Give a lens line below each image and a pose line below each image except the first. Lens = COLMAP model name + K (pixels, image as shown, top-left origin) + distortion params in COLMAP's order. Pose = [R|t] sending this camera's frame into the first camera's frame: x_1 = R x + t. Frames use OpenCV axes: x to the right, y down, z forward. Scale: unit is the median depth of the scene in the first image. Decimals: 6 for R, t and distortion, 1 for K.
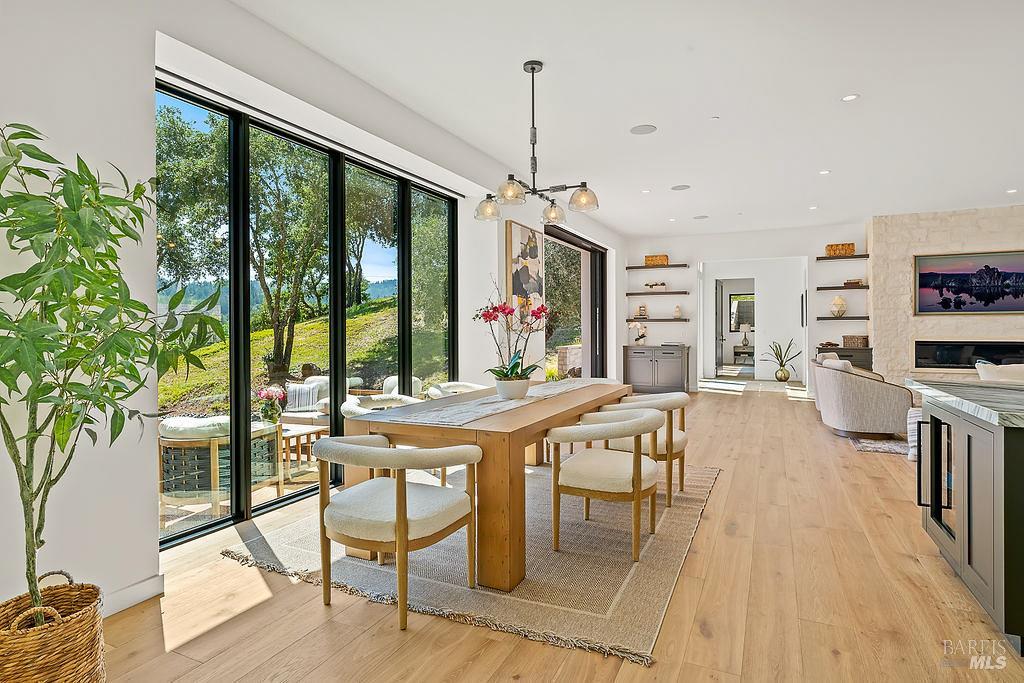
lens RADIAL K [[556.2, 0, 511.7], [0, 556.2, 328.6], [0, 0, 1]] dist [0.001370, 0.001487]
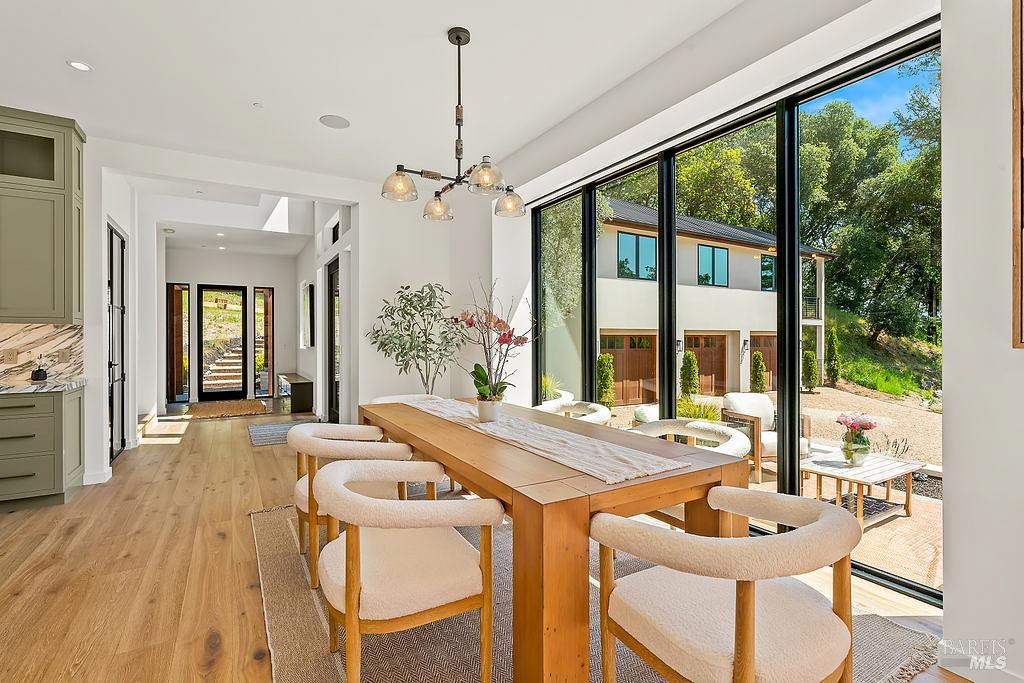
lens RADIAL K [[480.3, 0, 509.6], [0, 480.3, 338.4], [0, 0, 1]] dist [-0.002063, 0.000334]
pose [[-0.570501, 0.002172, -0.821294, 0.946293], [0.002108, 0.999997, 0.001180, -0.001499], [0.821294, -0.001058, -0.570504, 2.318122]]
